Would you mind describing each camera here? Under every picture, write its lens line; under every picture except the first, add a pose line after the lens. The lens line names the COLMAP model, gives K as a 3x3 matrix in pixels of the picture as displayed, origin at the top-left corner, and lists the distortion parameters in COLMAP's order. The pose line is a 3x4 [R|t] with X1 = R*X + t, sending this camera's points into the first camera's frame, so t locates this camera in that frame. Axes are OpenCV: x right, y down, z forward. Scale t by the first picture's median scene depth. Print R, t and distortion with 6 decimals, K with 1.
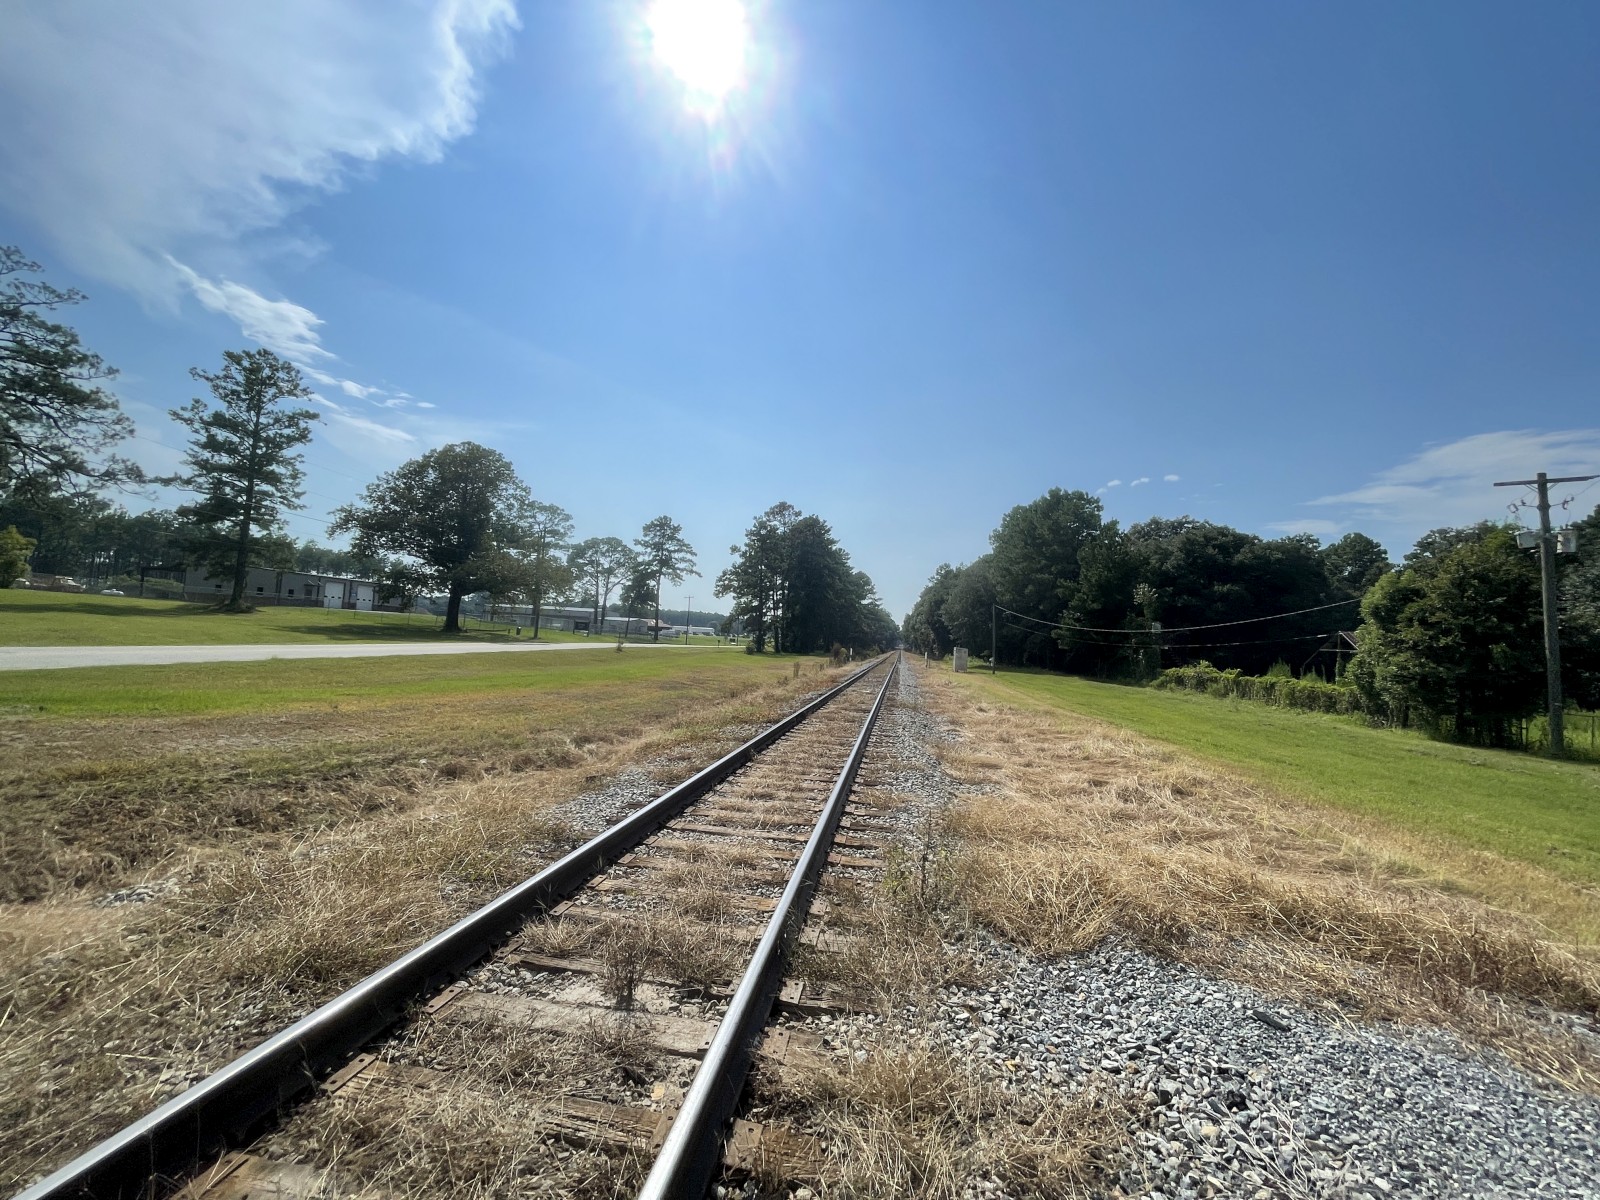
lens RADIAL K [[641.1, 0, 786.9], [0, 641.1, 610.5], [0, 0, 1]] dist [-0.014459, 0.001206]
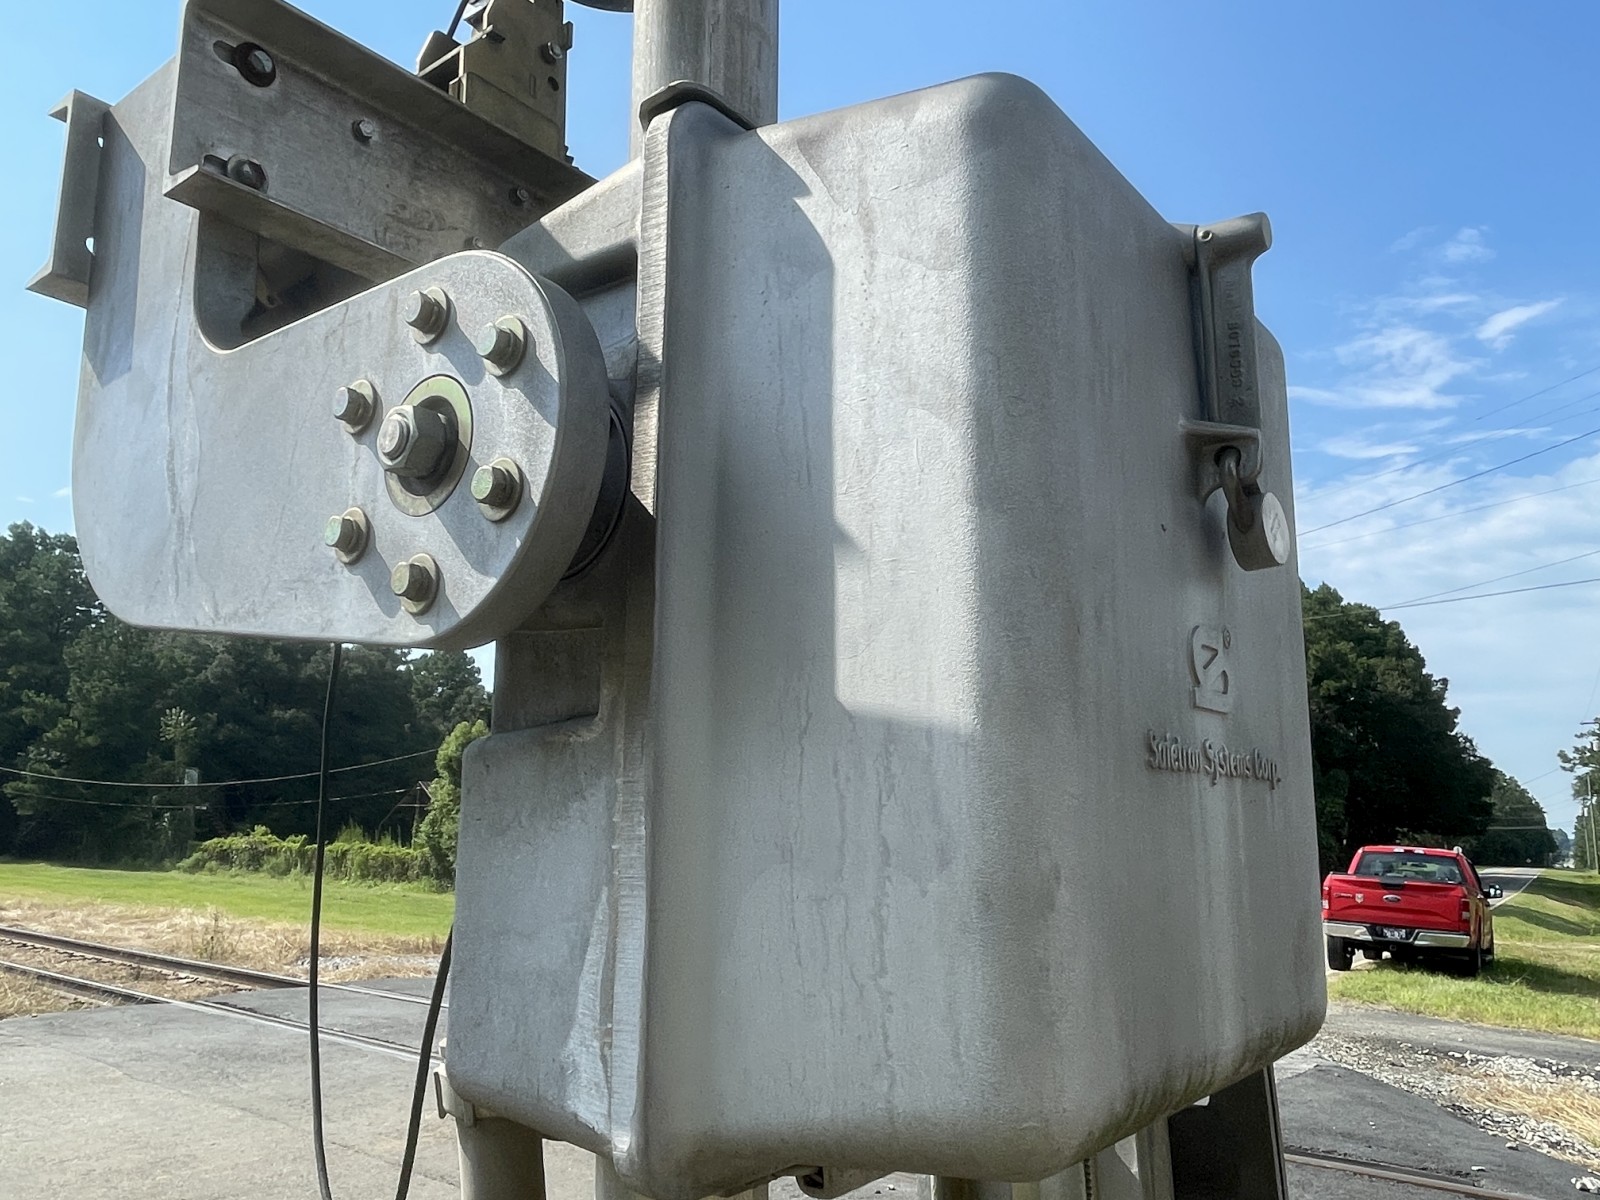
lens RADIAL K [[1190.2, 0, 816.0], [0, 1190.2, 609.1], [0, 0, 1]] dist [0.085925, -0.090948]
pose [[0.518072, 0.109197, 0.848338, -0.309265], [-0.024781, 0.993317, -0.112725, -0.039220], [-0.854978, 0.037377, 0.517316, -0.376789]]
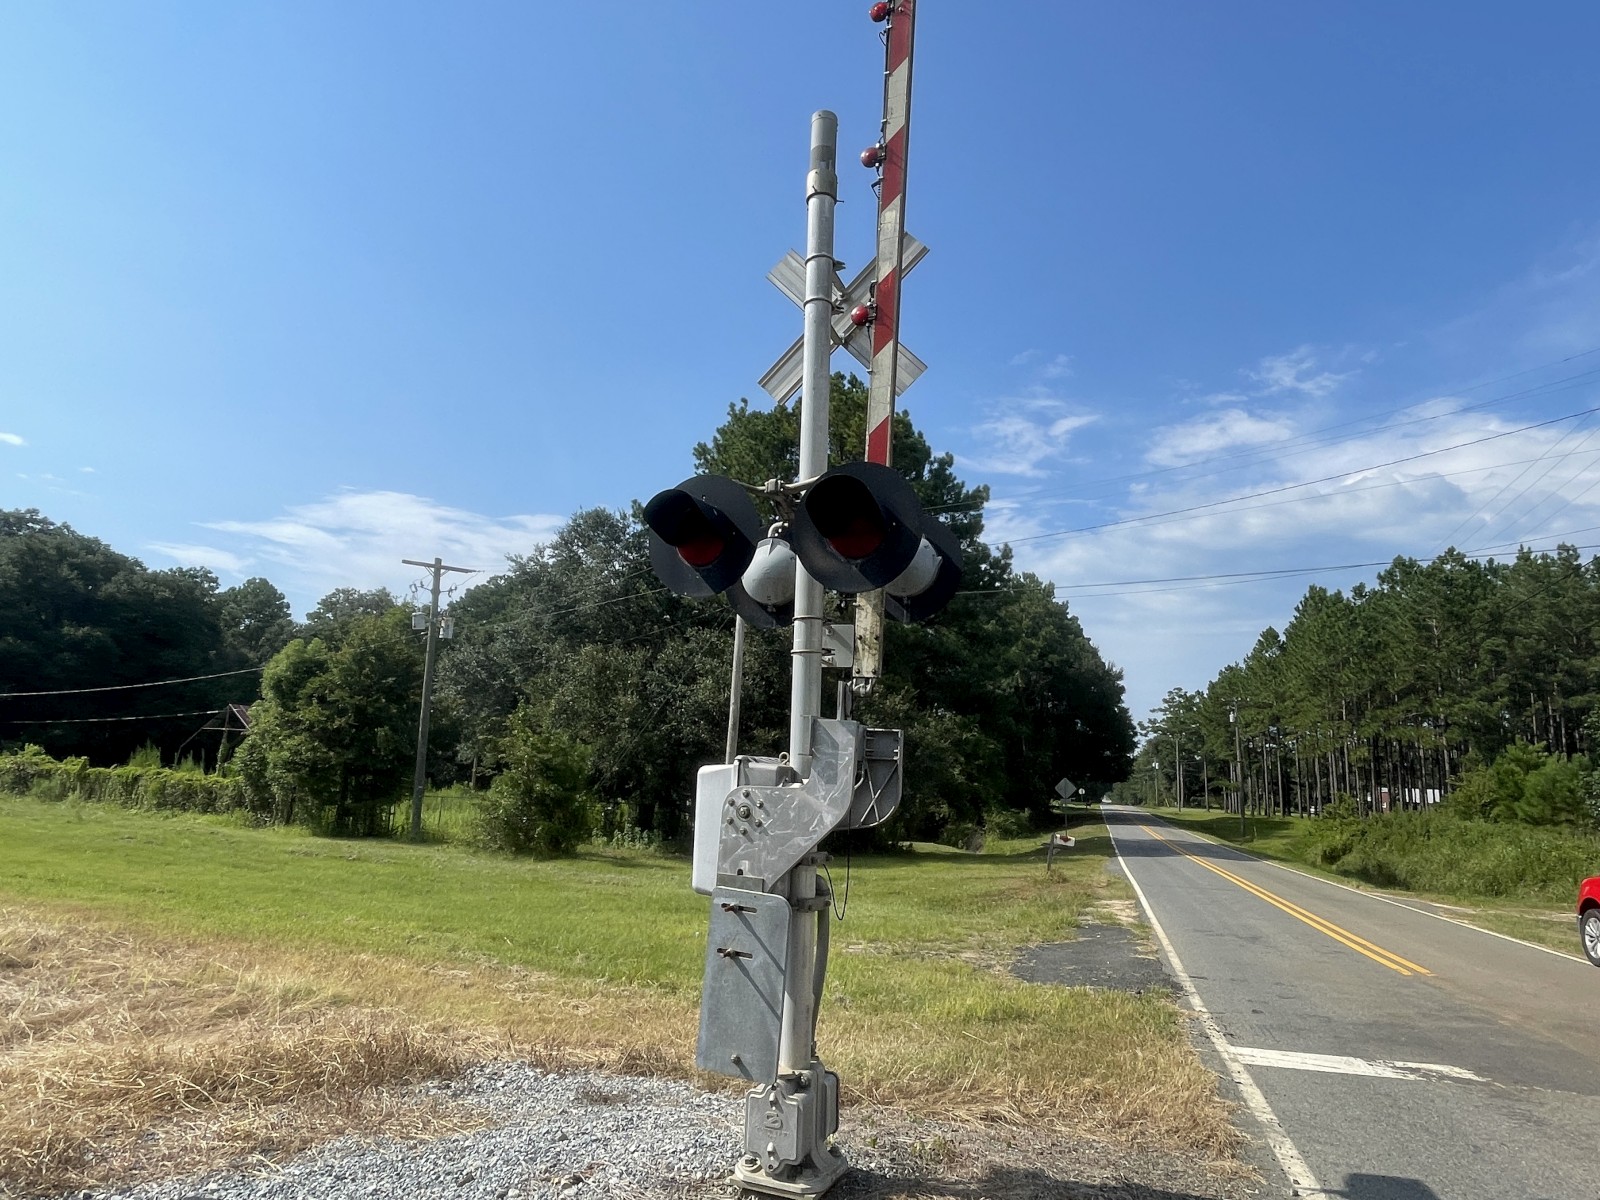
lens RADIAL K [[932.1, 0, 795.8], [0, 932.1, 599.3], [0, 0, 1]] dist [0.013458, -0.001868]
pose [[0.301377, 0.134183, 0.944016, -0.036100], [-0.069431, 0.990509, -0.118626, -0.010124], [-0.950974, -0.029793, 0.307833, -0.019214]]
